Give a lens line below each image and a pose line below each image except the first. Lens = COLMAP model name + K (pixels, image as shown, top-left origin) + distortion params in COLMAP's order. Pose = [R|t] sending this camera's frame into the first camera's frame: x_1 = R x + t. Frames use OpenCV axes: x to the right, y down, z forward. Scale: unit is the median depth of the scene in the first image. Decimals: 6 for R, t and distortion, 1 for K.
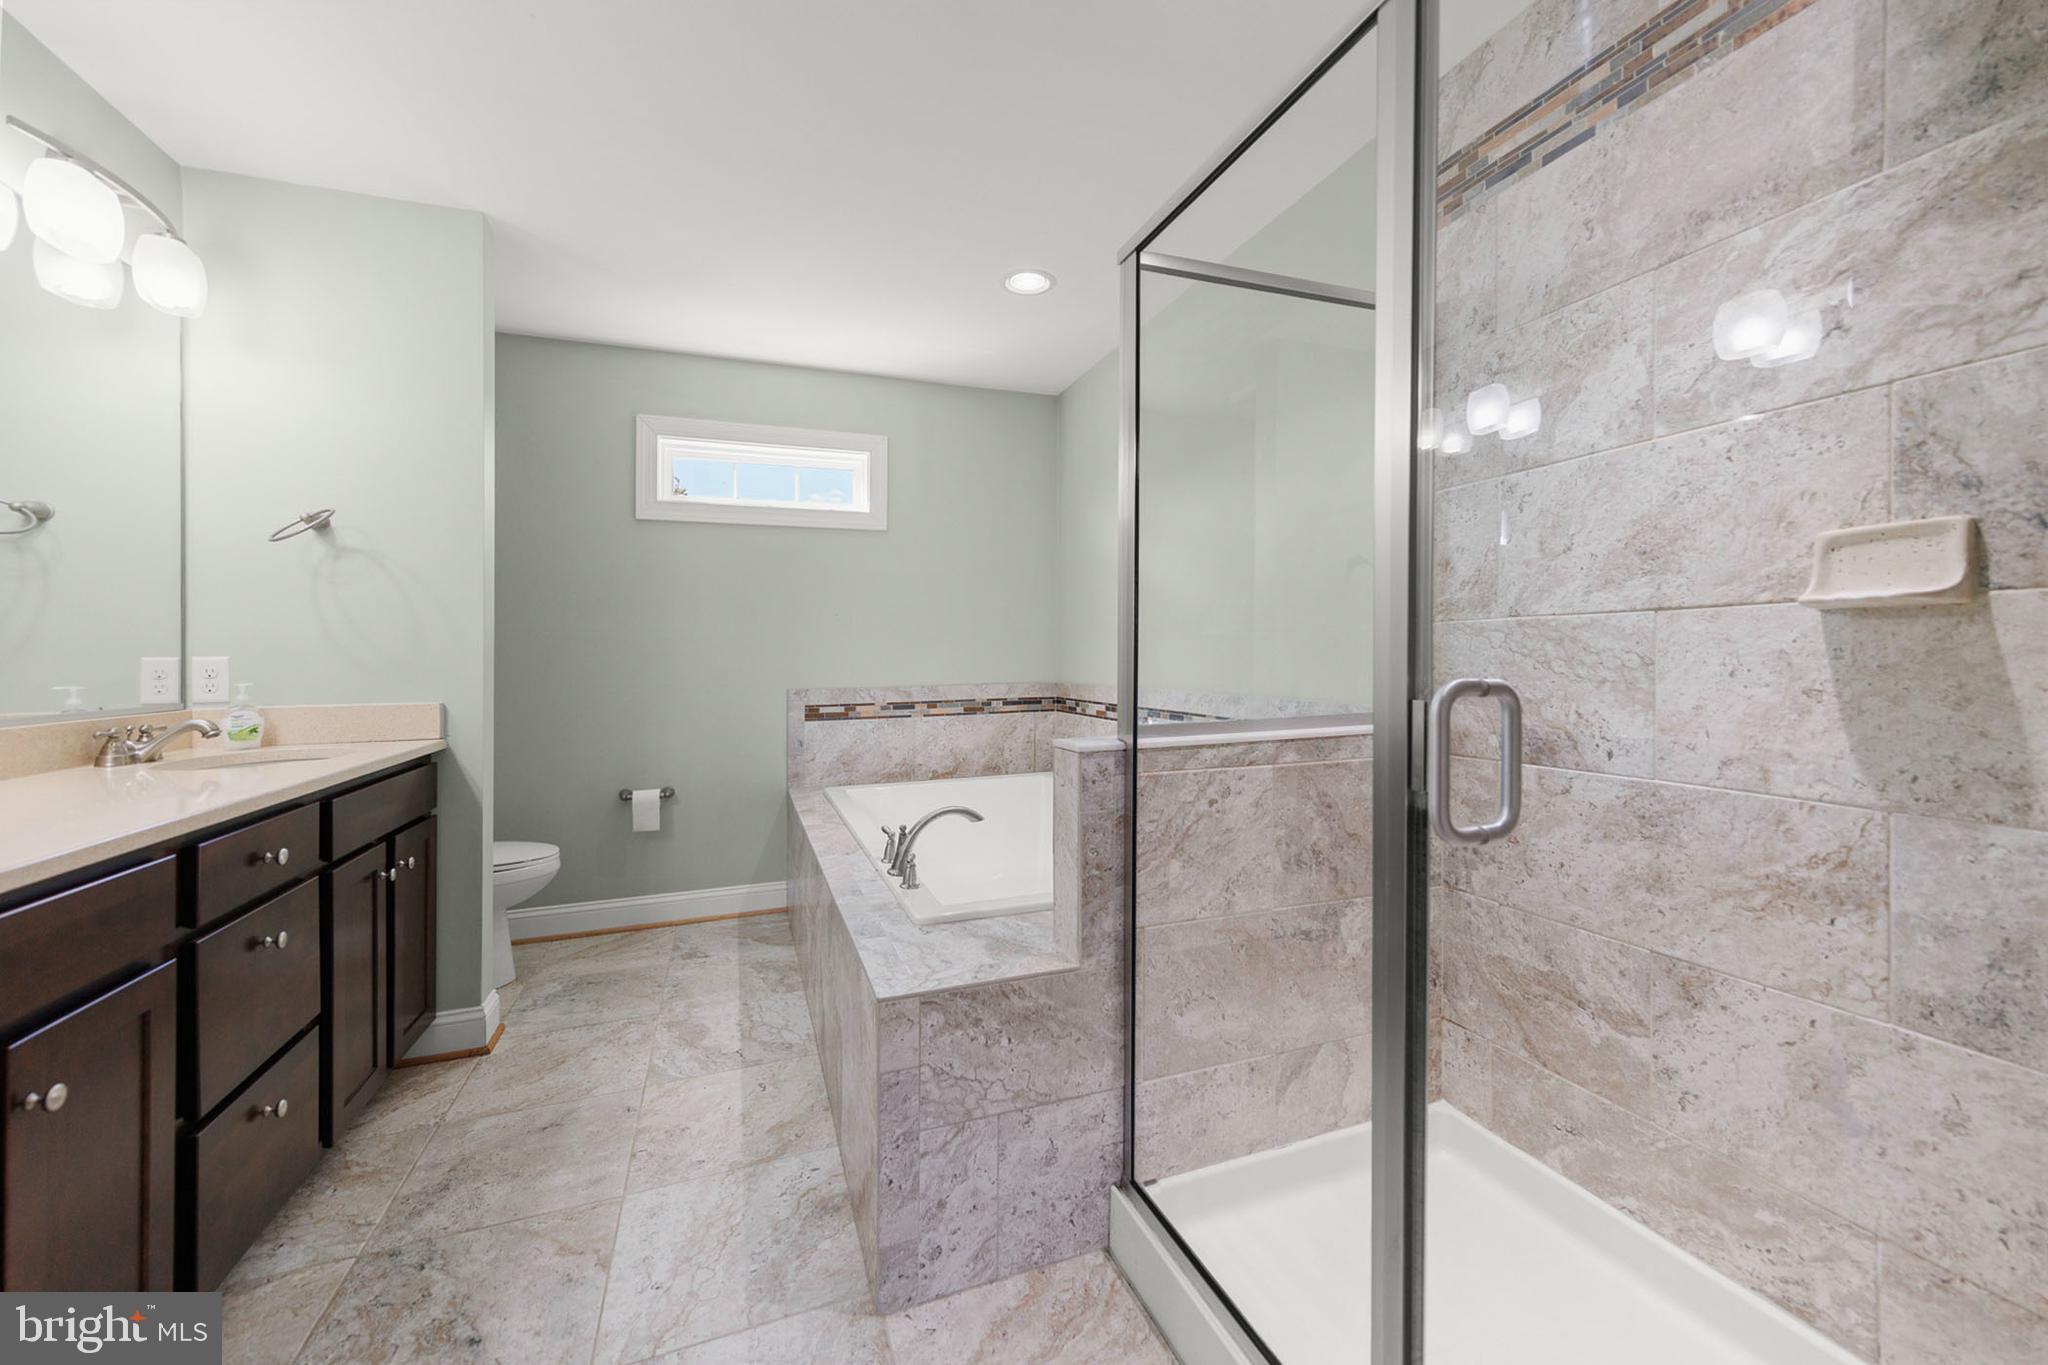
lens RADIAL K [[791.2, 0, 1030.2], [0, 791.2, 667.9], [0, 0, 1]] dist [0.000721, -0.000179]
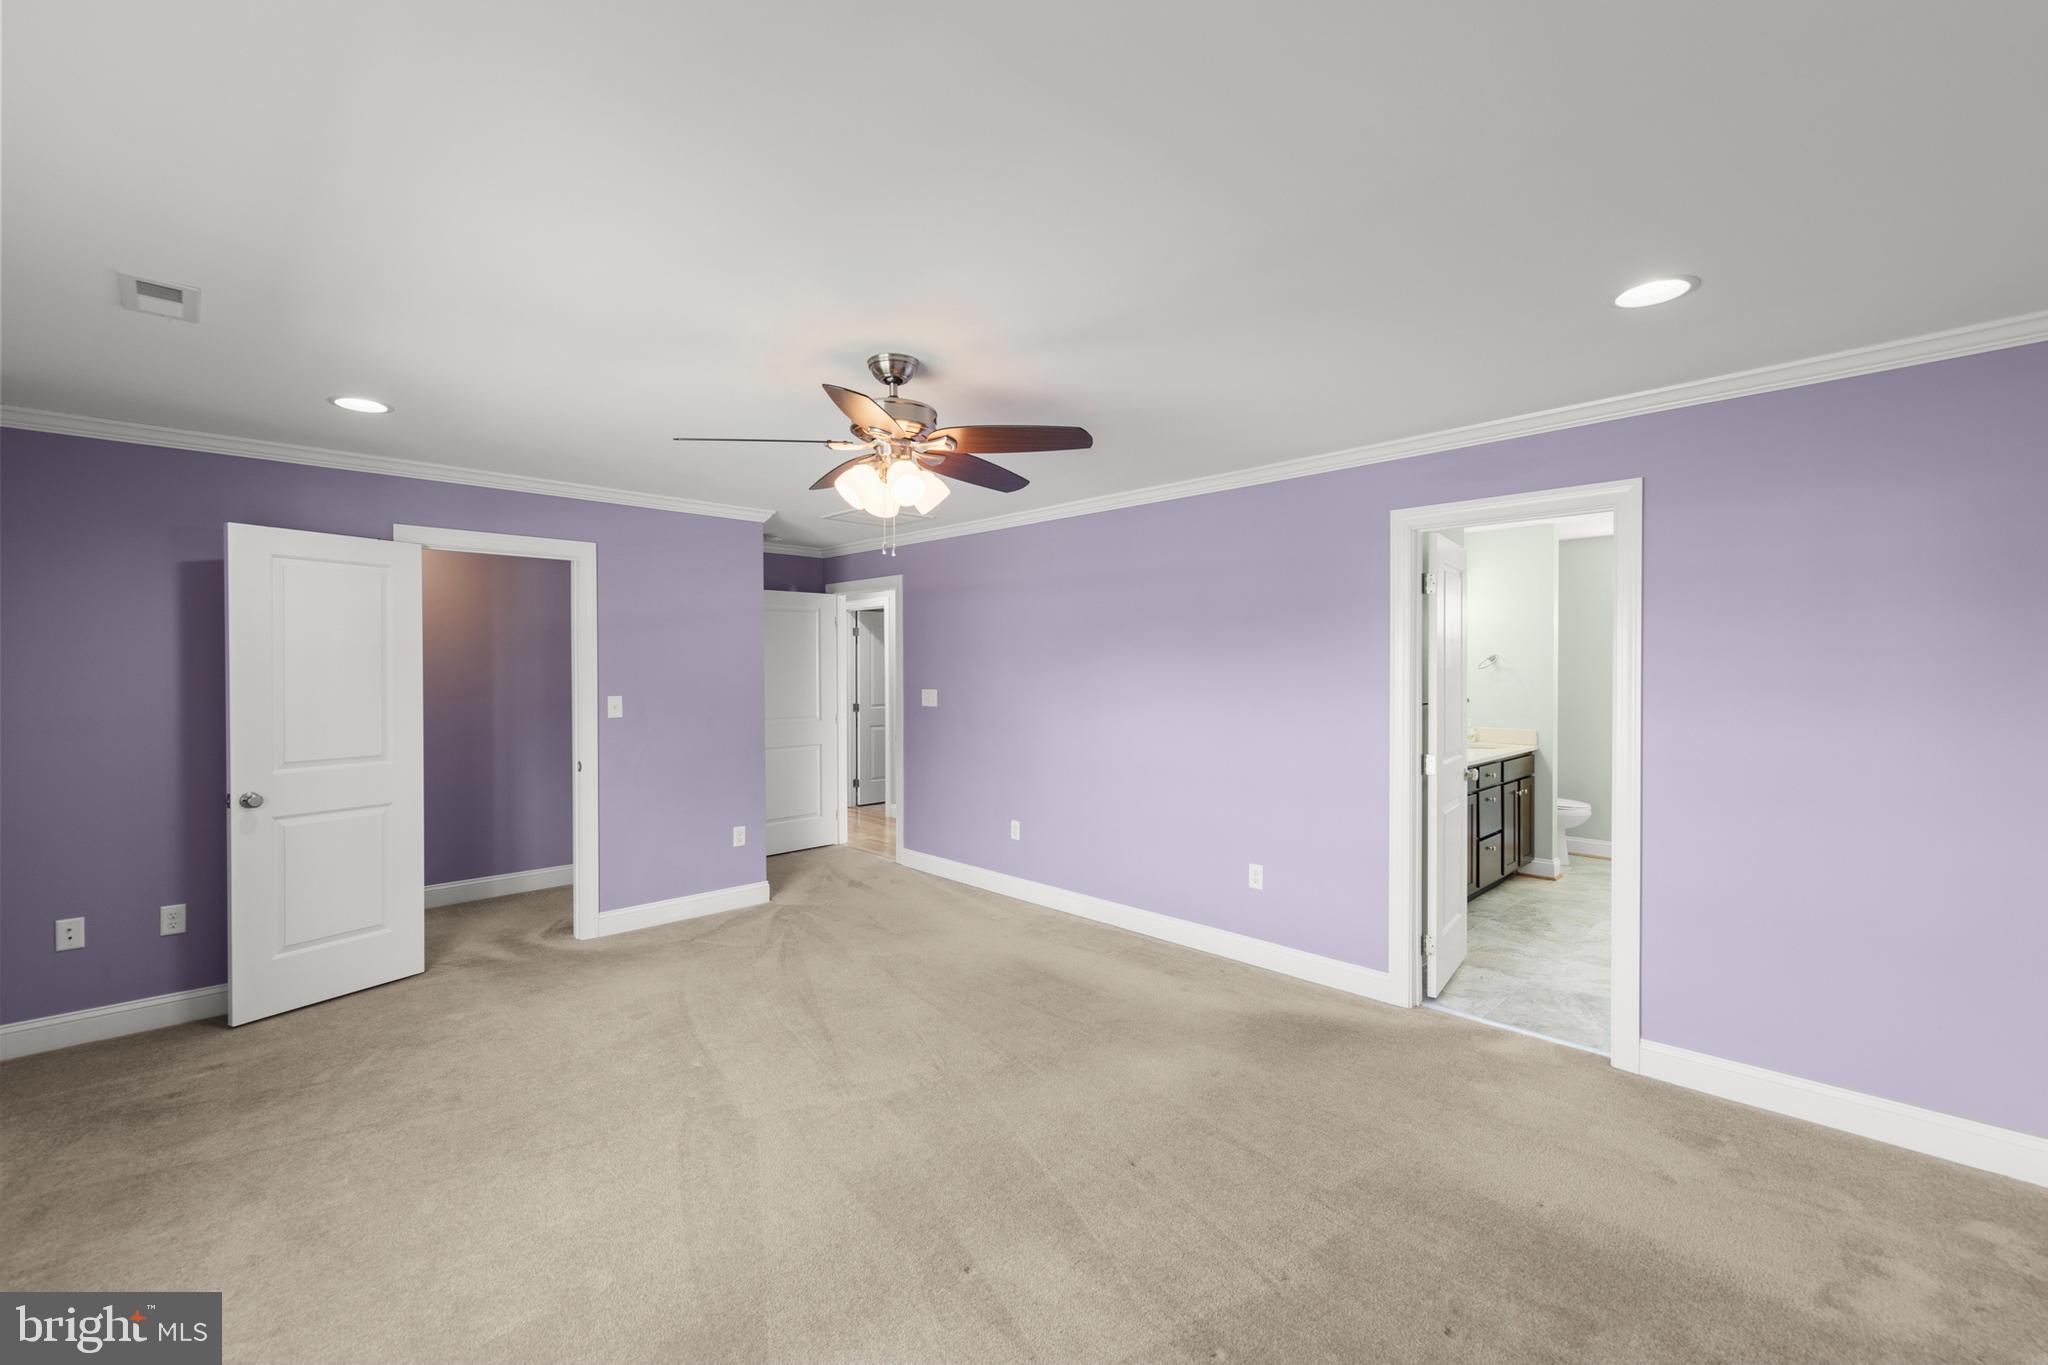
lens RADIAL K [[865.2, 0, 1014.6], [0, 865.2, 677.8], [0, 0, 1]] dist [0.013598, -0.002197]
pose [[0.393339, 0.011764, -0.919318, 0.902658], [0.000309, 0.999916, 0.012927, -0.127164], [0.919393, -0.005368, 0.393302, -1.274143]]
